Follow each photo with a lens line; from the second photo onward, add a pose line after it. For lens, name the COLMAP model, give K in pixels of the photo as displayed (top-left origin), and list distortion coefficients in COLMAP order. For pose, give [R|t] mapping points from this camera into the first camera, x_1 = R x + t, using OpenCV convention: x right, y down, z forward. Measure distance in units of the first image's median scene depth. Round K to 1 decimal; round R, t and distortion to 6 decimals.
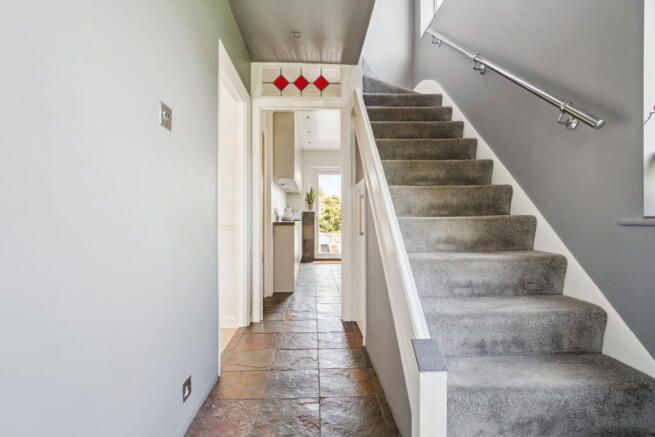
lens RADIAL K [[296.4, 0, 324.6], [0, 296.4, 220.4], [0, 0, 1]] dist [-0.000927, 0.000073]
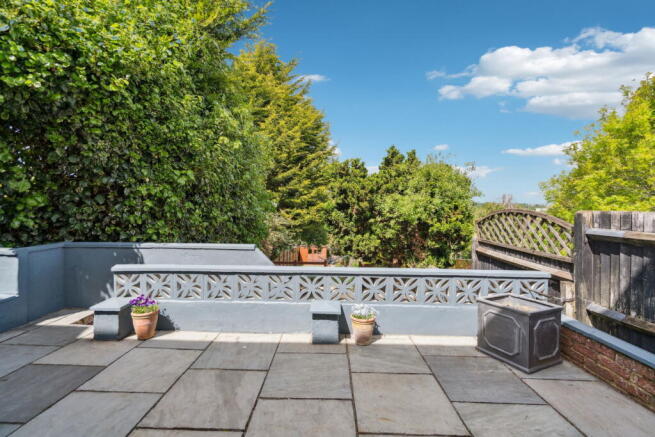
lens RADIAL K [[296.4, 0, 325.0], [0, 296.4, 213.9], [0, 0, 1]] dist [-0.000927, 0.000073]
pose [[0.998208, 0.016727, -0.057462, 0.019251], [-0.015312, 0.999571, 0.024969, -0.017473], [0.057855, -0.024044, 0.998035, 1.195324]]
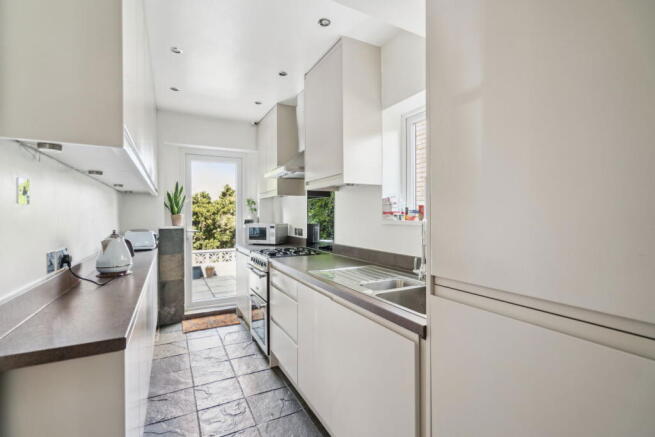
lens RADIAL K [[296.4, 0, 322.9], [0, 296.4, 220.2], [0, 0, 1]] dist [-0.000927, 0.000073]
pose [[0.906559, -0.005263, 0.422046, -0.032108], [0.001563, 0.999957, 0.009111, -0.048115], [-0.422076, -0.007600, 0.906529, 0.409568]]
